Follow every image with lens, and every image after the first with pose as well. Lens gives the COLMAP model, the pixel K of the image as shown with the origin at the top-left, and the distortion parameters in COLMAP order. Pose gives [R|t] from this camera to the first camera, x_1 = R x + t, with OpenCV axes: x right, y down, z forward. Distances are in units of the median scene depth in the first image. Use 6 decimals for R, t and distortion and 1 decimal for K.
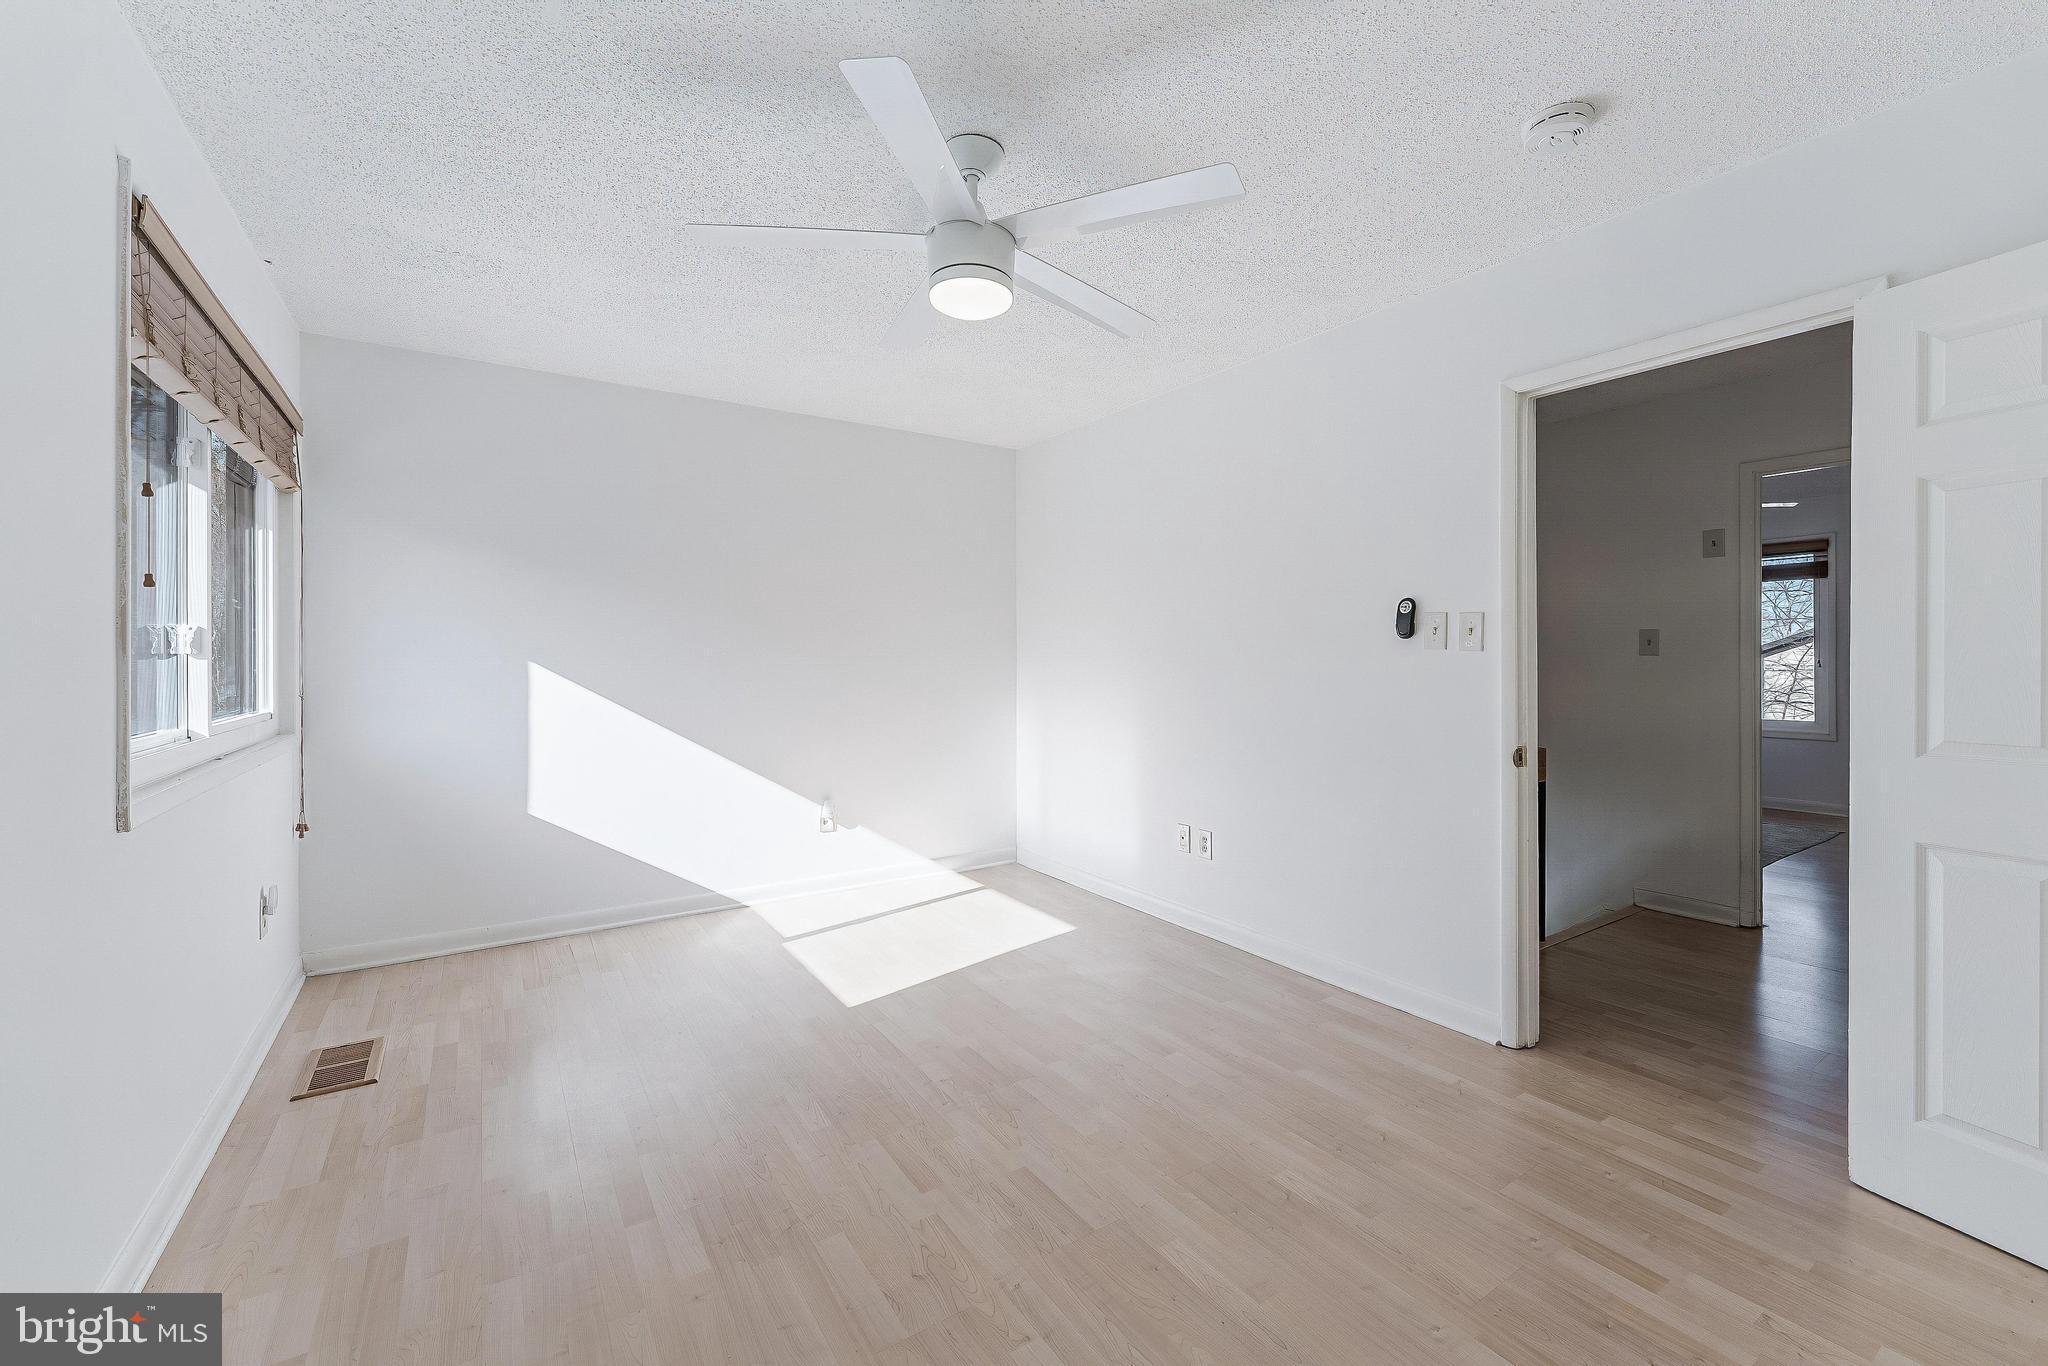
lens RADIAL K [[829.5, 0, 1030.5], [0, 829.5, 666.5], [0, 0, 1]] dist [0.000724, 0.000141]
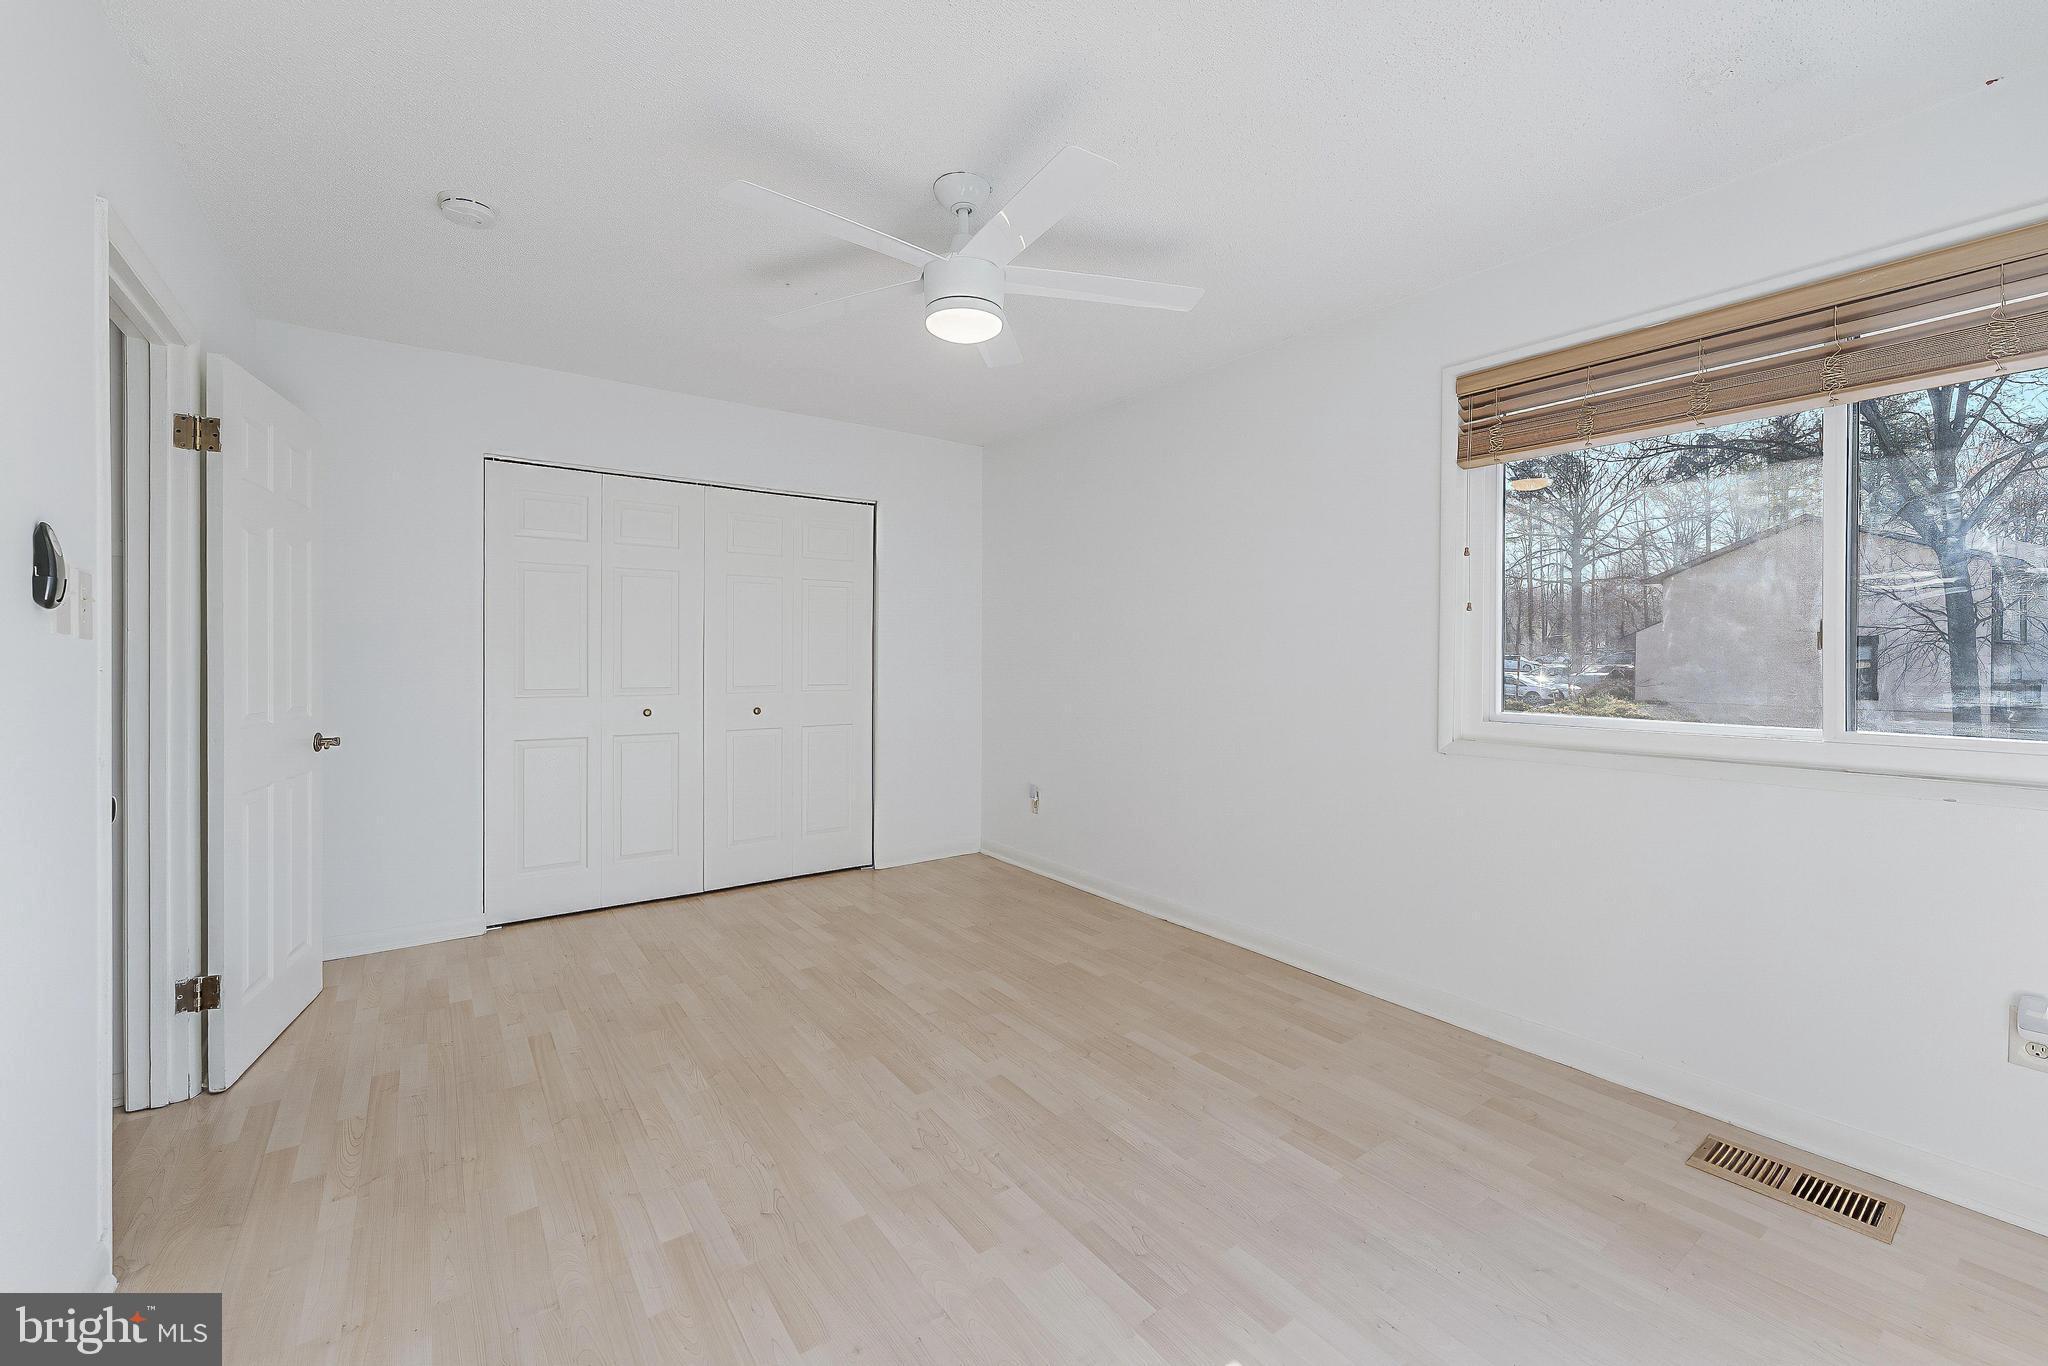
lens RADIAL K [[829.5, 0, 1030.5], [0, 829.5, 666.5], [0, 0, 1]] dist [0.000724, 0.000141]
pose [[-0.999048, -0.000272, -0.043632, -0.110890], [-0.001010, 0.999857, 0.016879, -0.011951], [0.043621, 0.016907, -0.998905, 2.086766]]
